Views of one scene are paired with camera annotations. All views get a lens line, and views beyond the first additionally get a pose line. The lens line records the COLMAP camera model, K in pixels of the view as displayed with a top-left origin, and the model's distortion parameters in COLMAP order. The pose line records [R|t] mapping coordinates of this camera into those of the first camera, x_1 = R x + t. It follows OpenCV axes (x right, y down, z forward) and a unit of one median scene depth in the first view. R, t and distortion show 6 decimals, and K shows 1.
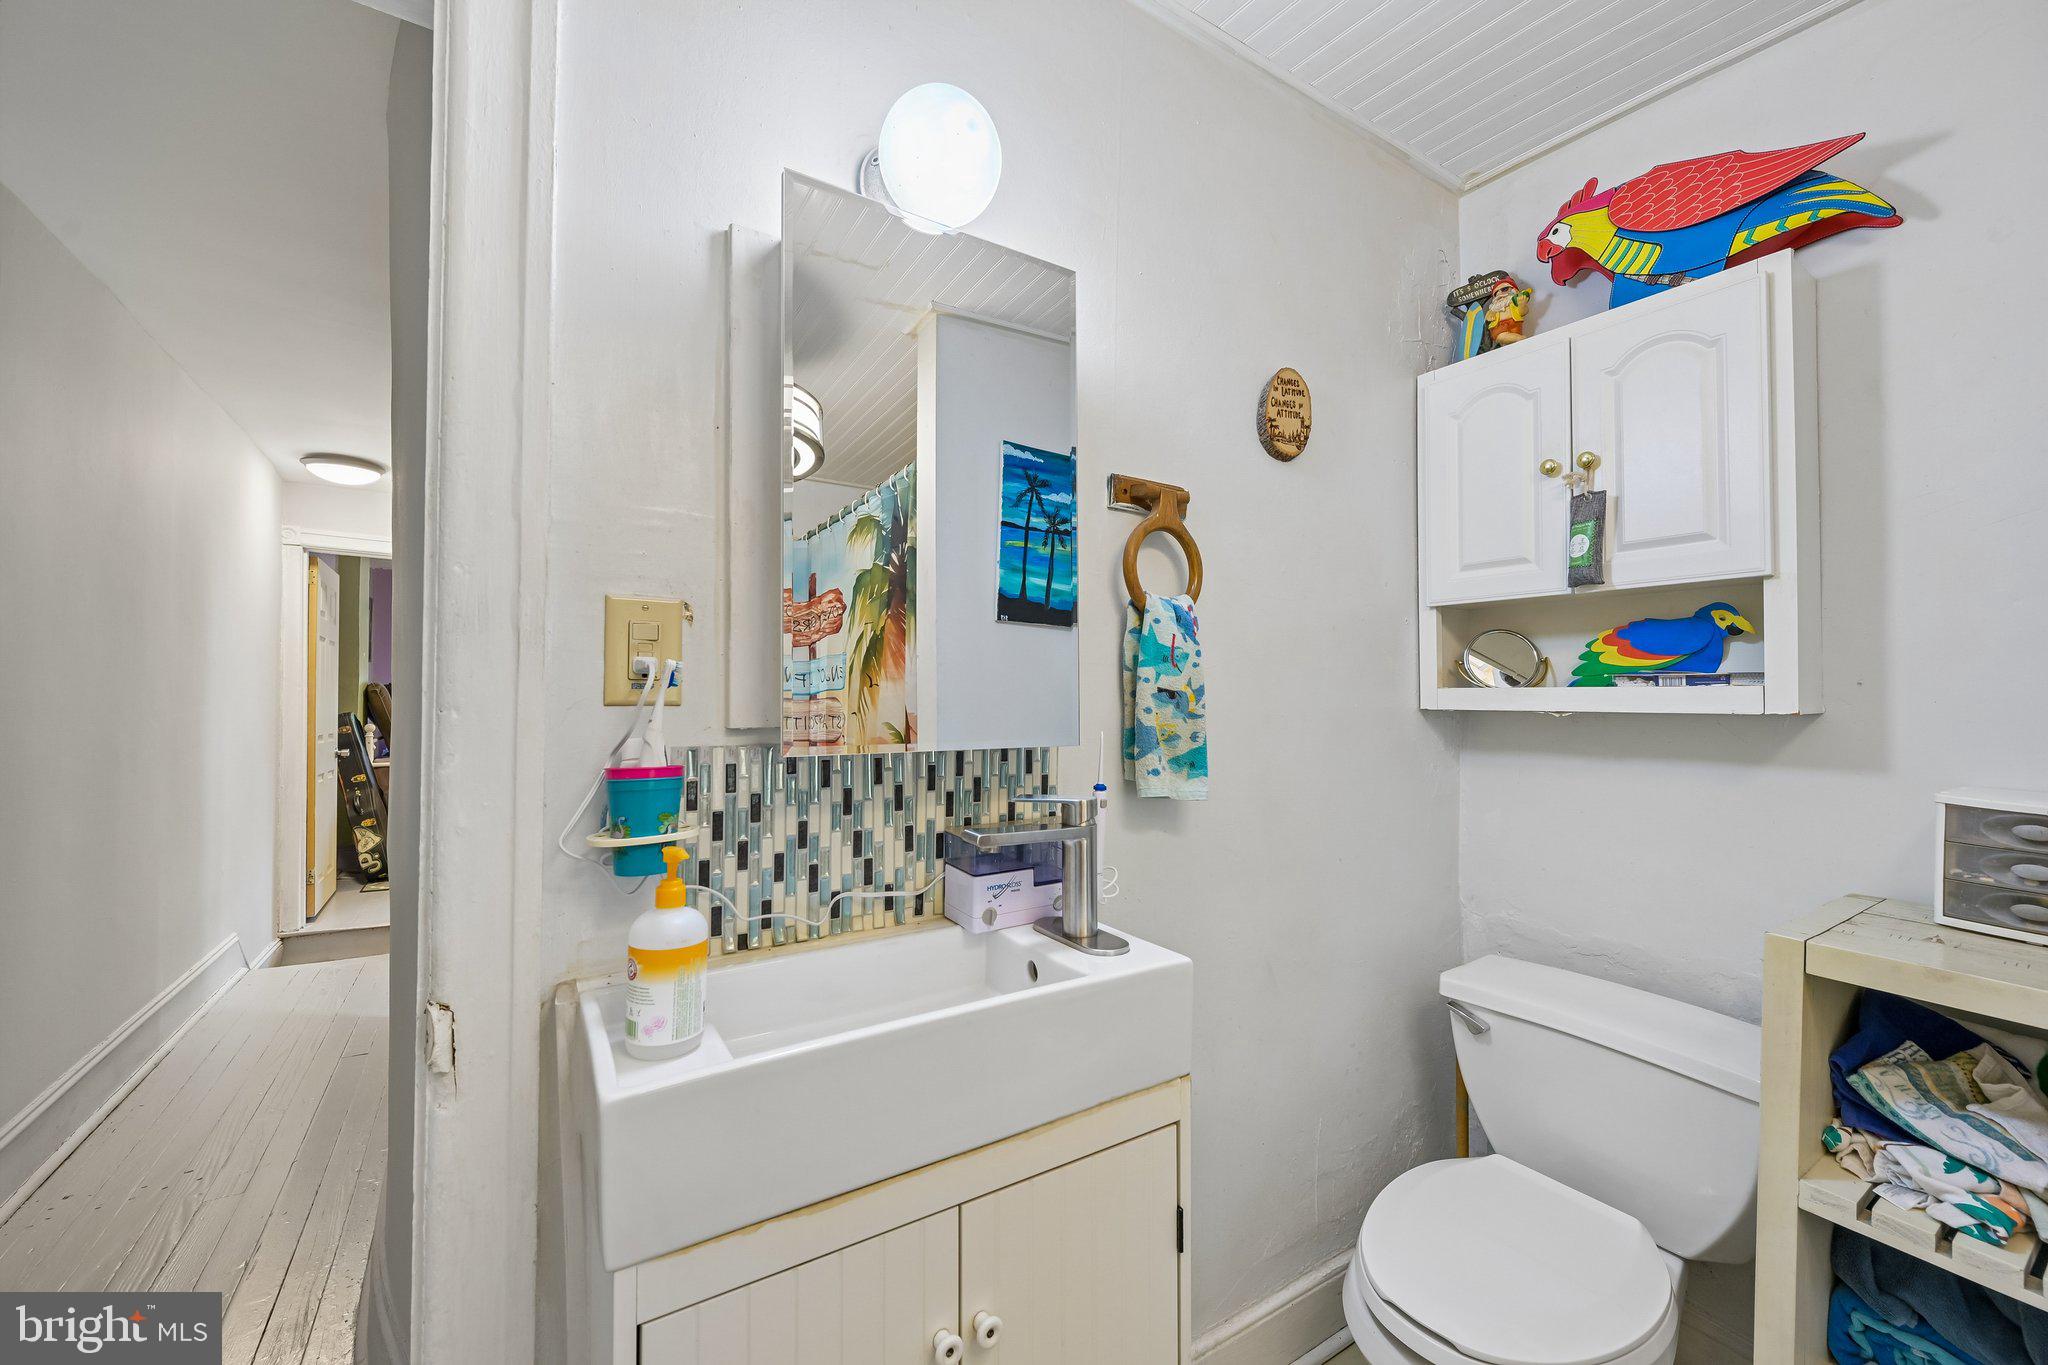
lens RADIAL K [[802.7, 0, 1024.0], [0, 802.7, 682.5], [0, 0, 1]] dist [0.001741, -0.000124]
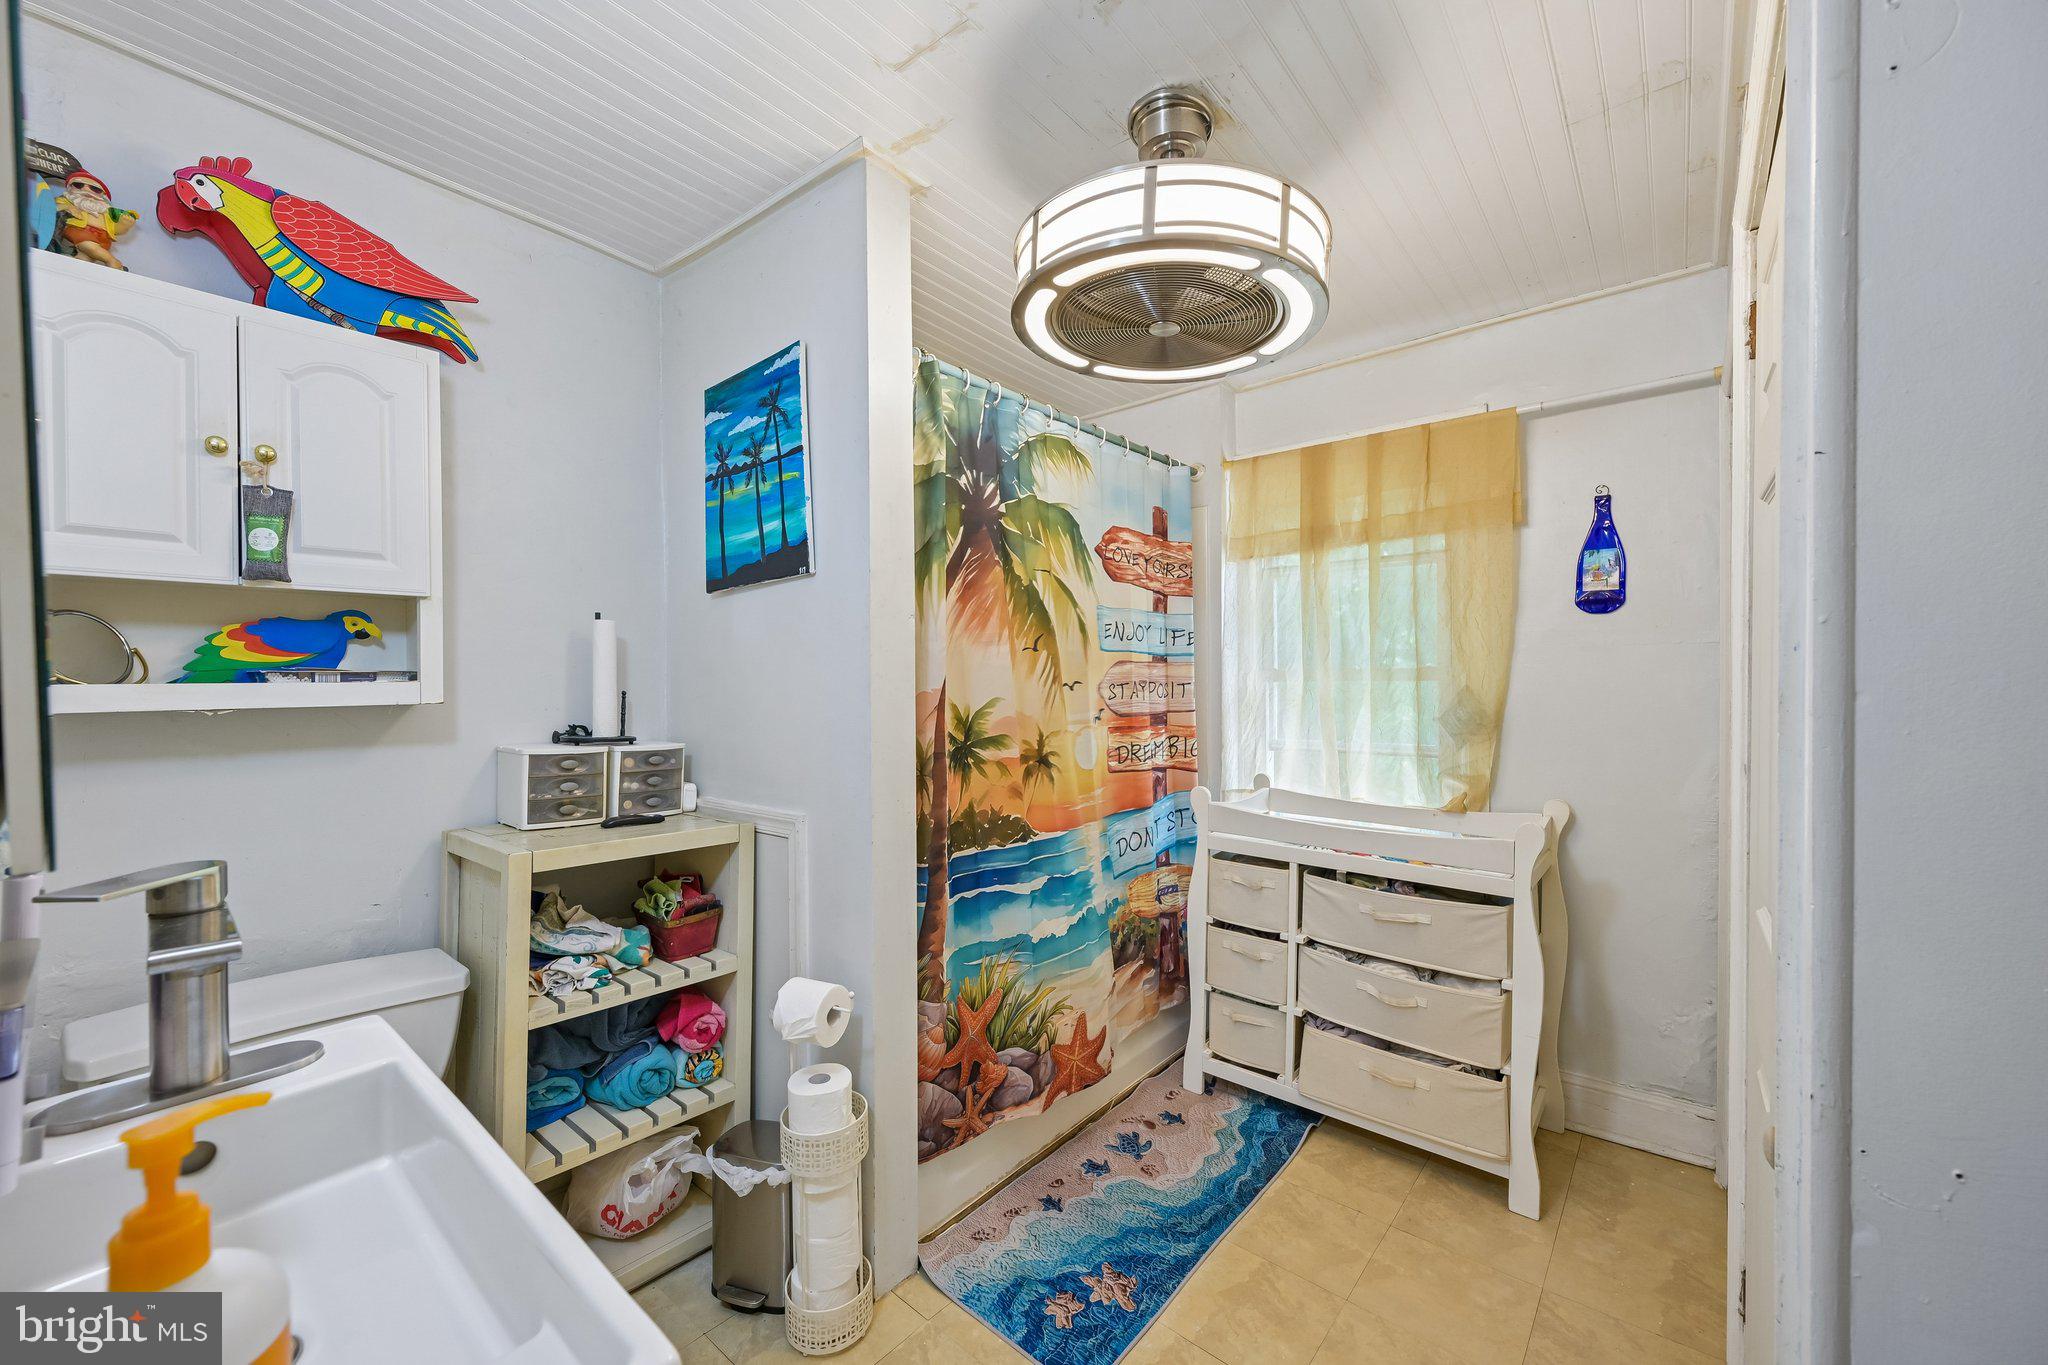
lens RADIAL K [[802.7, 0, 1024.0], [0, 802.7, 682.5], [0, 0, 1]] dist [0.001741, -0.000124]
pose [[-0.299439, -0.006120, 0.954096, -0.531931], [-0.009249, 0.999951, 0.003511, -0.007313], [-0.954070, -0.007774, -0.299481, 0.410401]]
